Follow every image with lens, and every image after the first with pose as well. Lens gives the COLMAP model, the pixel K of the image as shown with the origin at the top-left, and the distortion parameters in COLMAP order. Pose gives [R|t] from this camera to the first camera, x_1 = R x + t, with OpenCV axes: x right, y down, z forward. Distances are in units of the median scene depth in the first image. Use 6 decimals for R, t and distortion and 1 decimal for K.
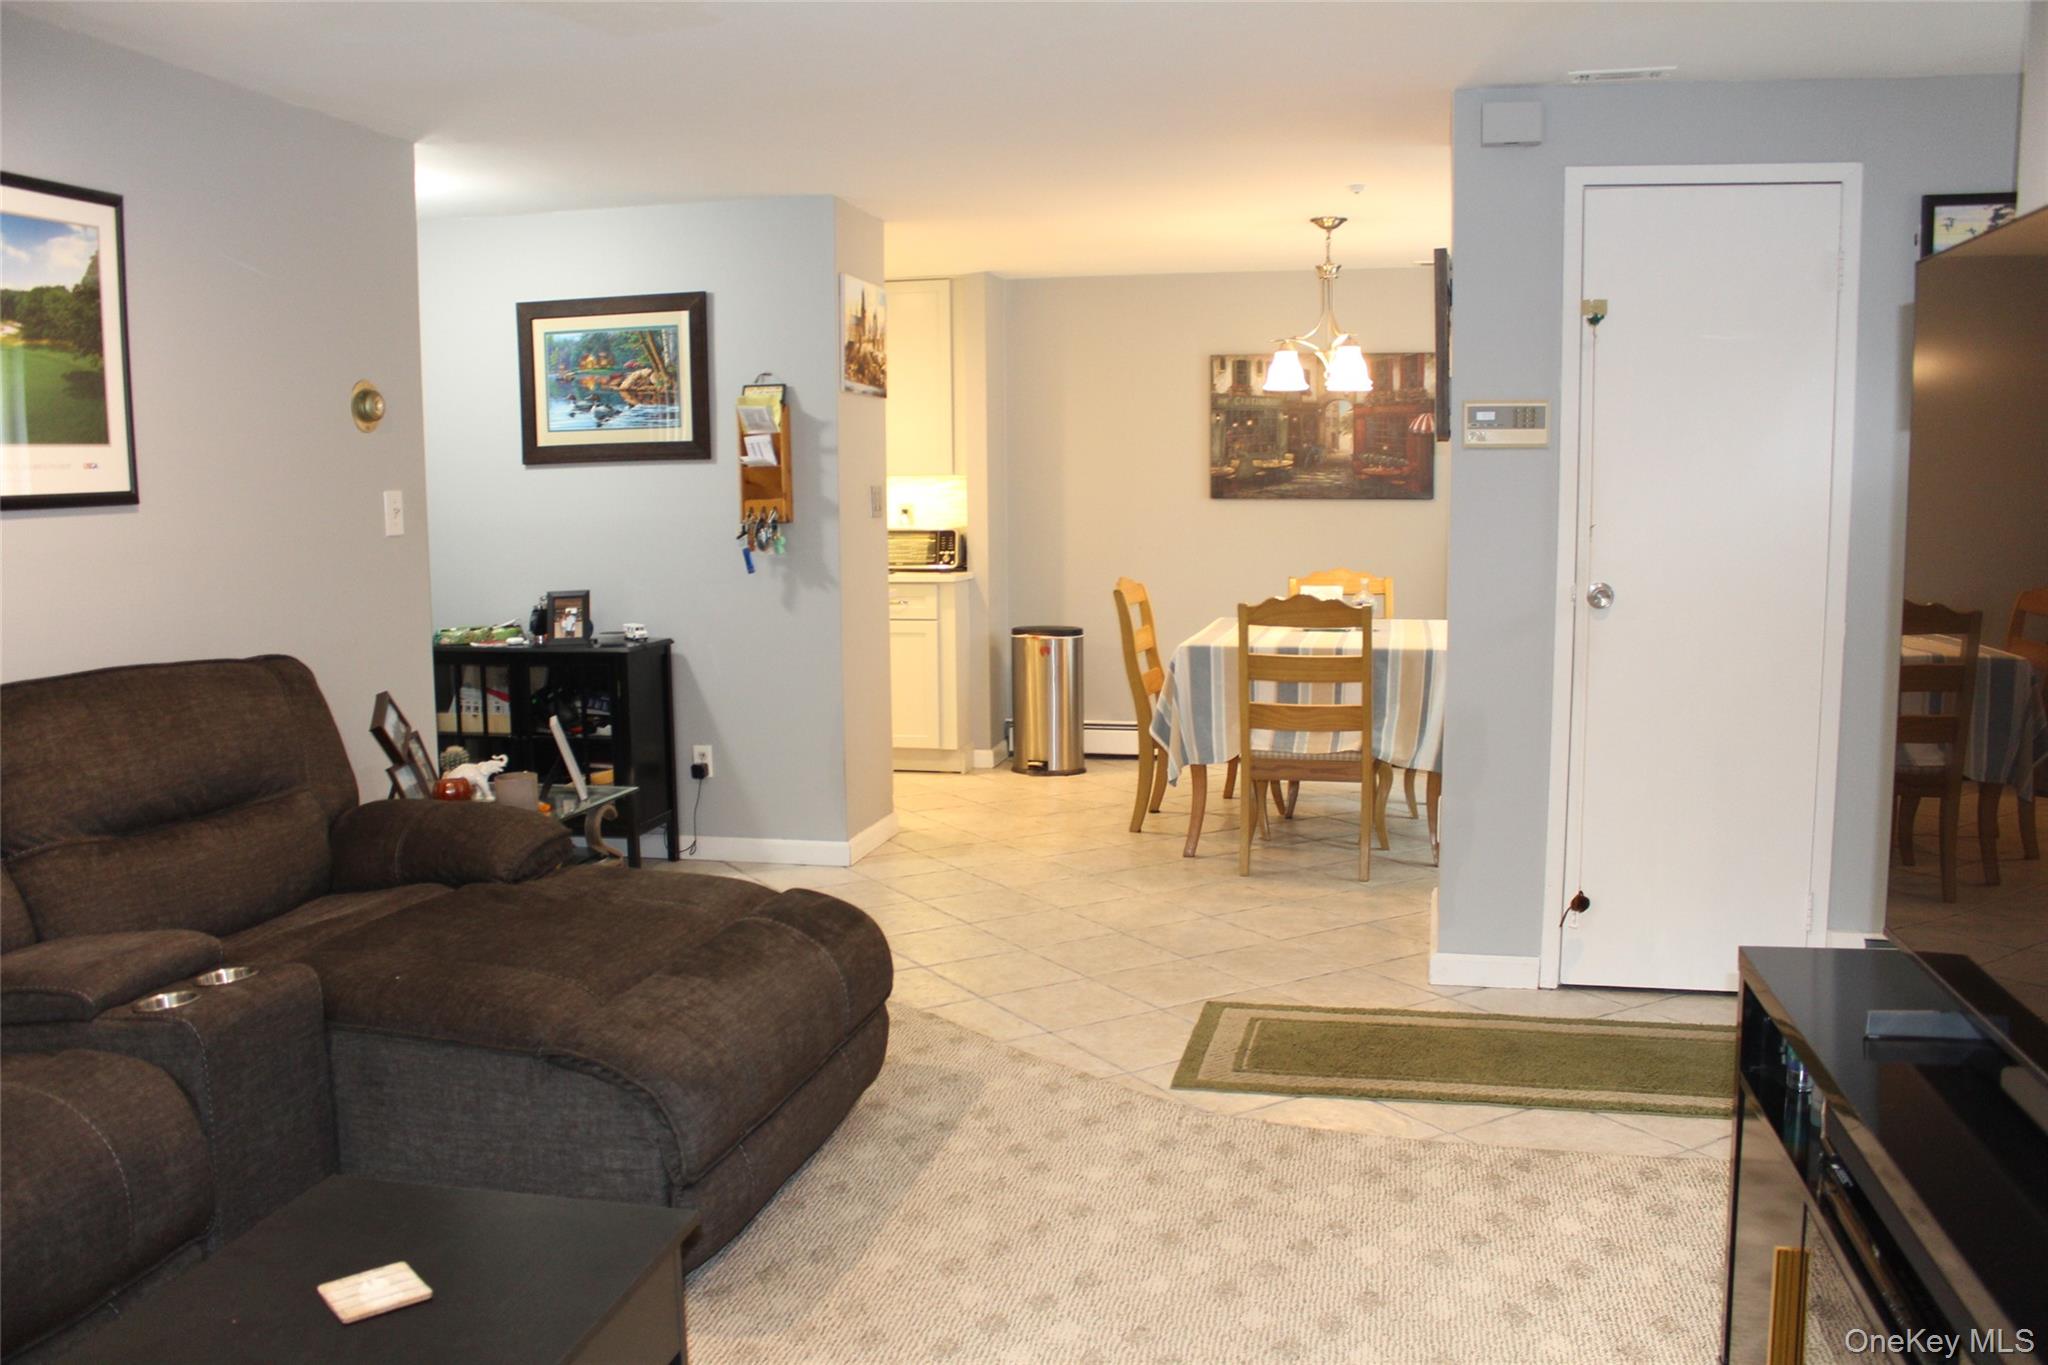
lens RADIAL K [[1675.5, 0, 1011.9], [0, 1675.5, 671.2], [0, 0, 1]] dist [-0.139869, 0.105929]
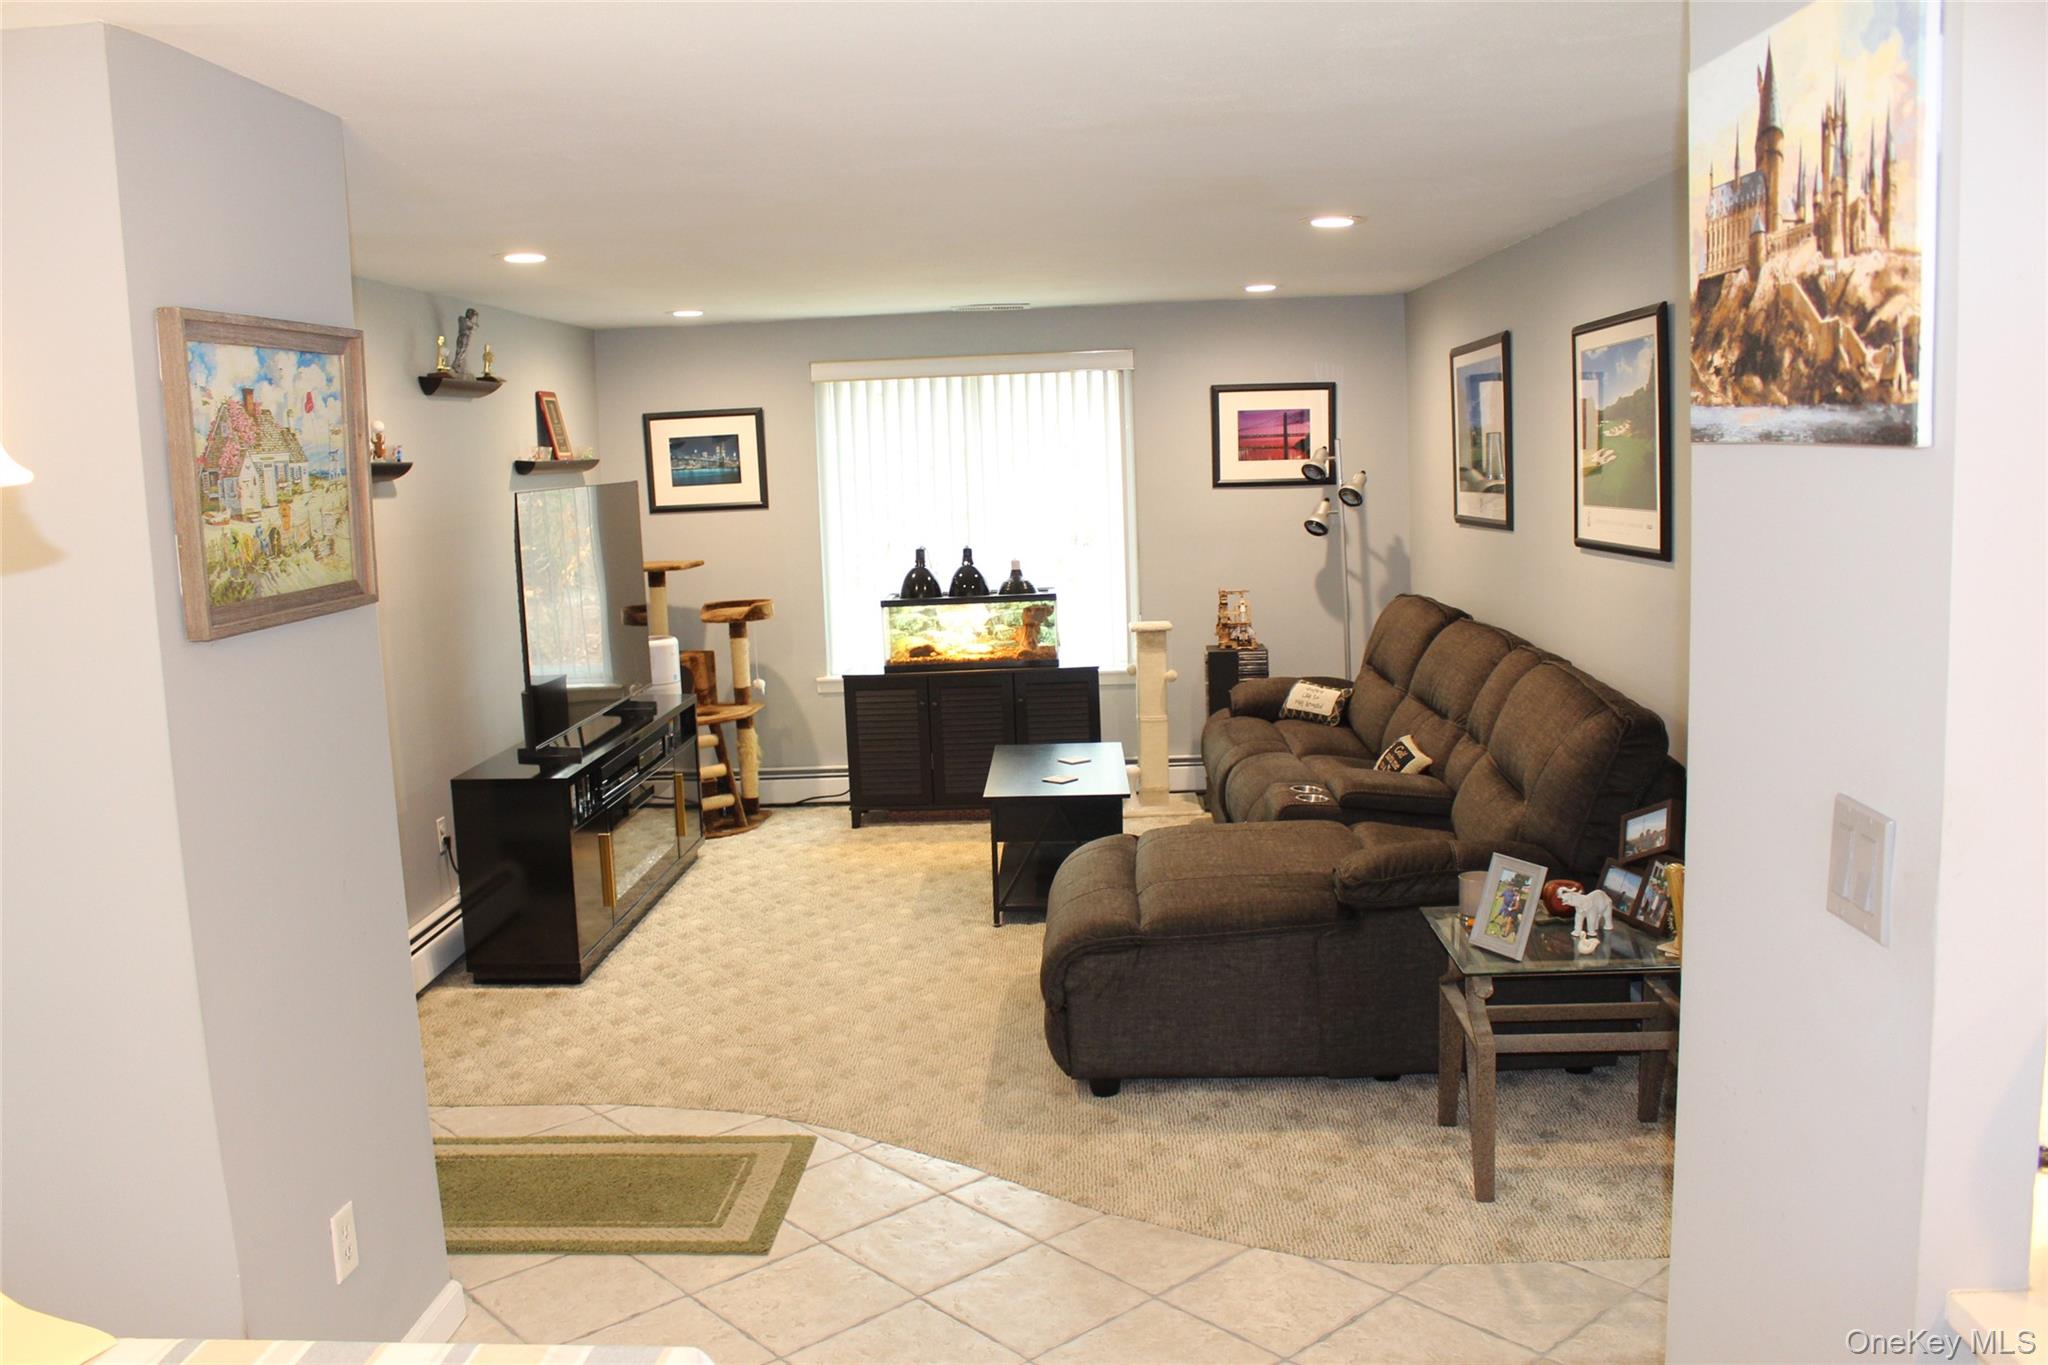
lens RADIAL K [[1675.5, 0, 1011.9], [0, 1675.5, 671.2], [0, 0, 1]] dist [-0.139869, 0.105929]
pose [[-0.981789, 0.075558, -0.174305, 0.153347], [0.030985, 0.968907, 0.245476, -0.362328], [0.187433, 0.235604, -0.953603, 2.254397]]
